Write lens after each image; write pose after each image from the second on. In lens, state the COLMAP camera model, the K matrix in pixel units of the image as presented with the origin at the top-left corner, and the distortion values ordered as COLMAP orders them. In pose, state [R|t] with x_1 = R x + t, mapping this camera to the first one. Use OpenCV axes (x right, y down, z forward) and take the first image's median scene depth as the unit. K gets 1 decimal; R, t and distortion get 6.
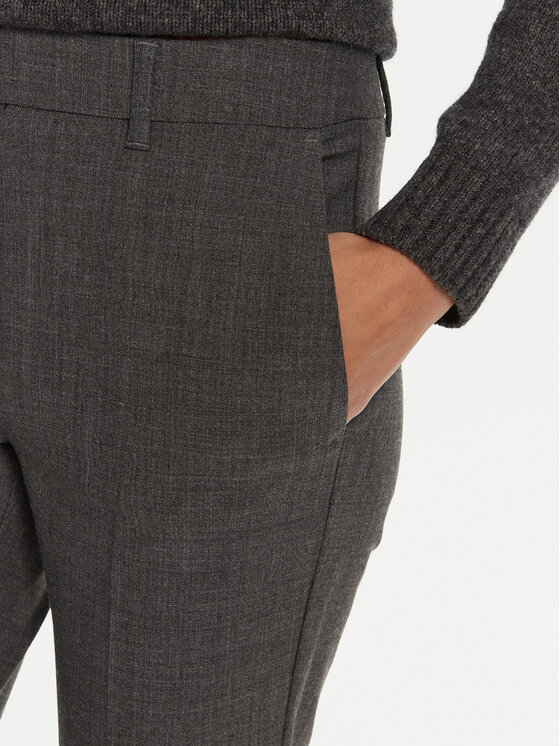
lens RADIAL K [[946.7, 0, 278.3], [0, 946.7, 374.9], [0, 0, 1]] dist [0.029782, 0.000000]
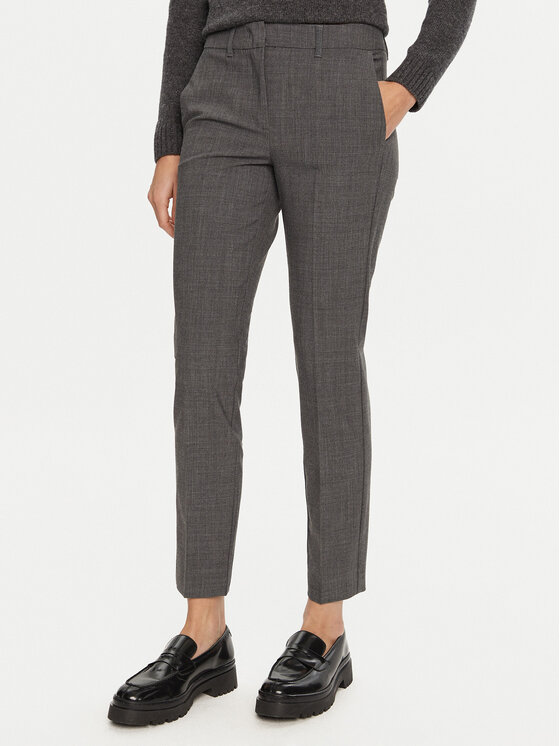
lens RADIAL K [[946.7, 0, 282.2], [0, 946.7, 373.8], [0, 0, 1]] dist [0.029782, 0.000000]
pose [[0.997383, -0.049769, 0.052438, -0.492374], [0.054051, 0.995026, -0.083674, 1.109051], [-0.048013, 0.086289, 0.995113, -2.150416]]
